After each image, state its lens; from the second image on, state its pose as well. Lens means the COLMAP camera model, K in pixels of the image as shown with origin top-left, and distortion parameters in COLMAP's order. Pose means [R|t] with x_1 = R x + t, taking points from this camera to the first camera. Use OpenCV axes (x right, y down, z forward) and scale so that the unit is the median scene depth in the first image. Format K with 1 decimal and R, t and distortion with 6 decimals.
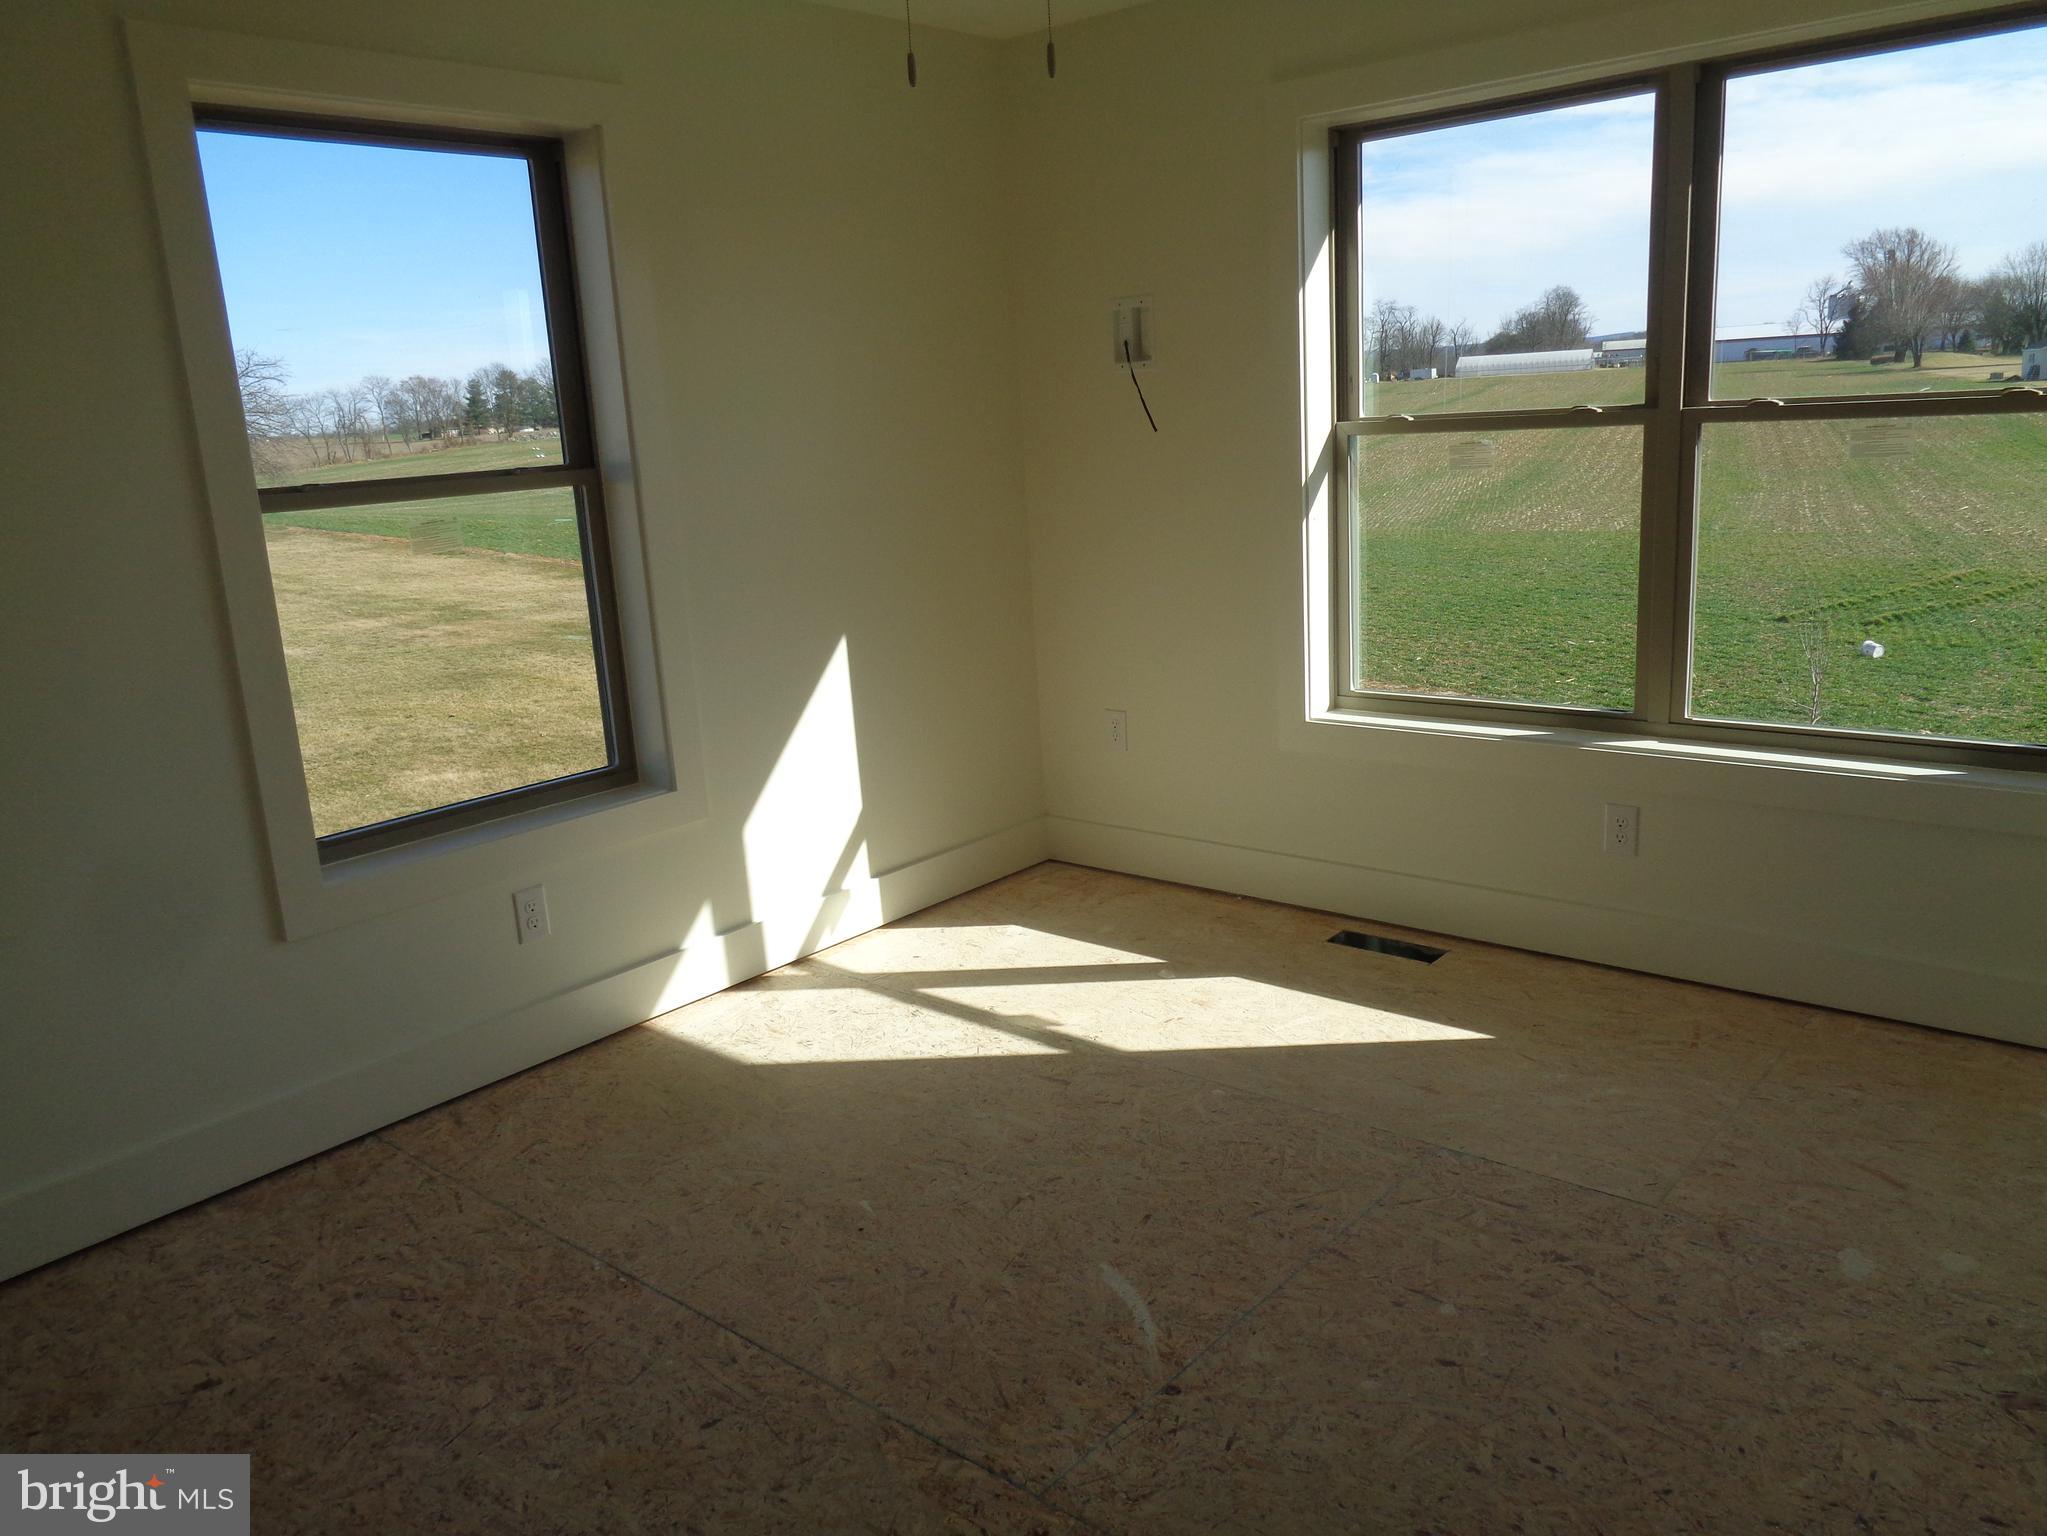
lens RADIAL K [[1529.9, 0, 1023.2], [0, 1529.9, 776.7], [0, 0, 1]] dist [0.000796, -0.003589]
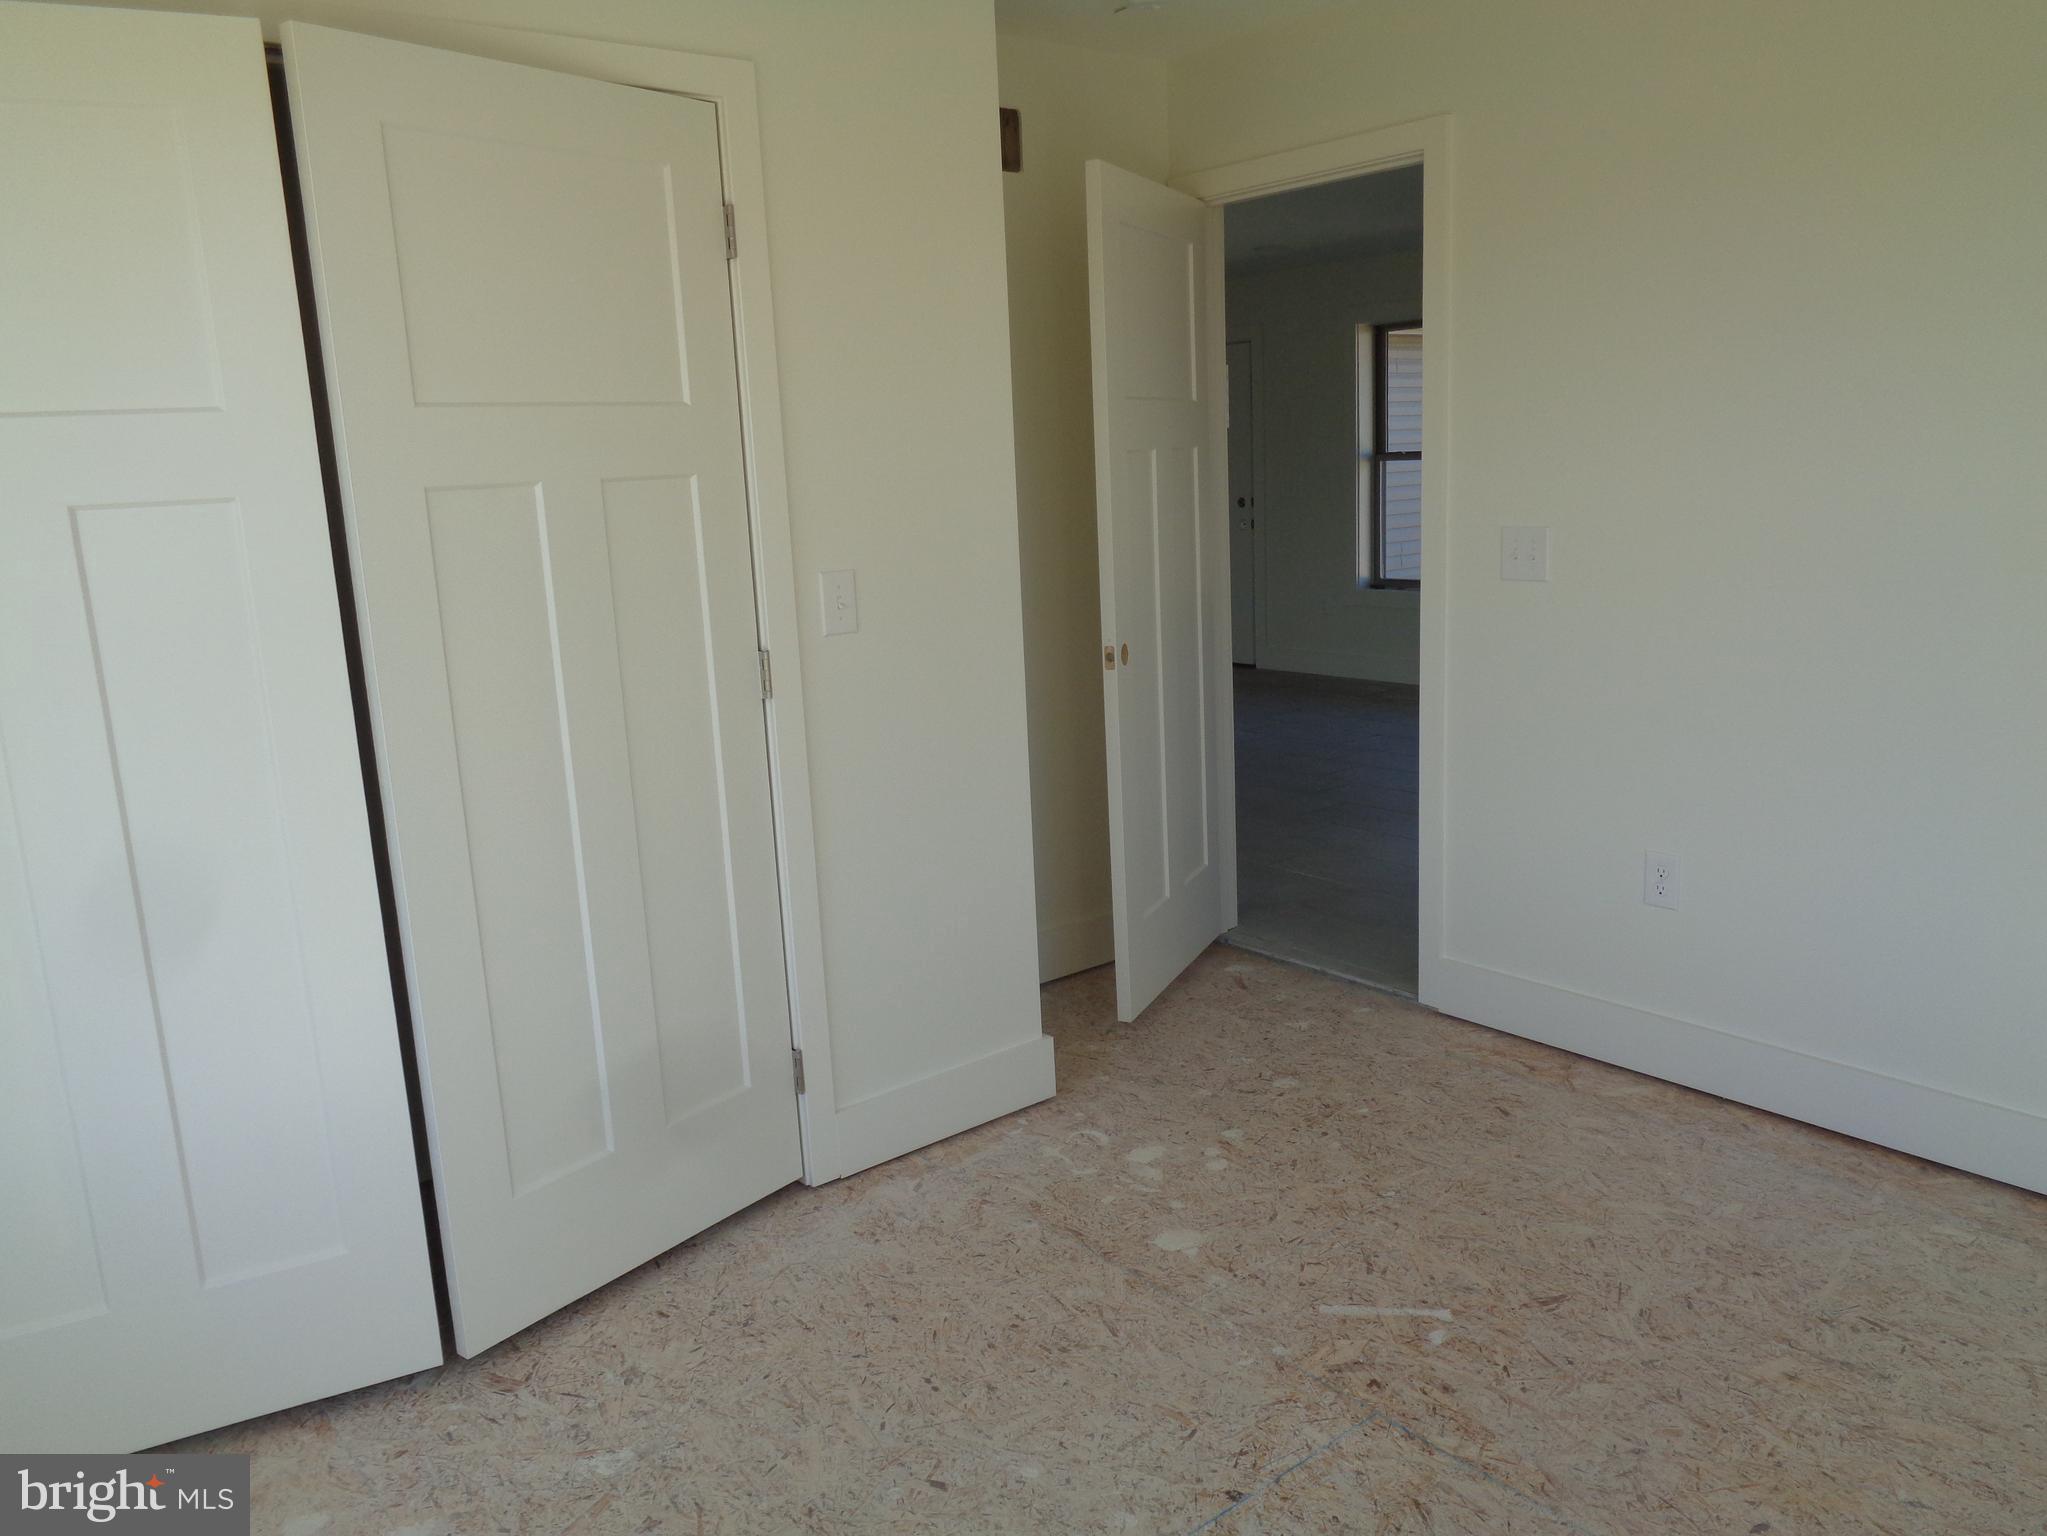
lens RADIAL K [[1529.9, 0, 1022.0], [0, 1529.9, 767.9], [0, 0, 1]] dist [0.000796, -0.003589]
pose [[-0.977046, 0.069041, 0.201529, 0.005228], [0.147709, 0.901242, 0.407364, -0.416866], [-0.153502, 0.427782, -0.890753, 1.737454]]
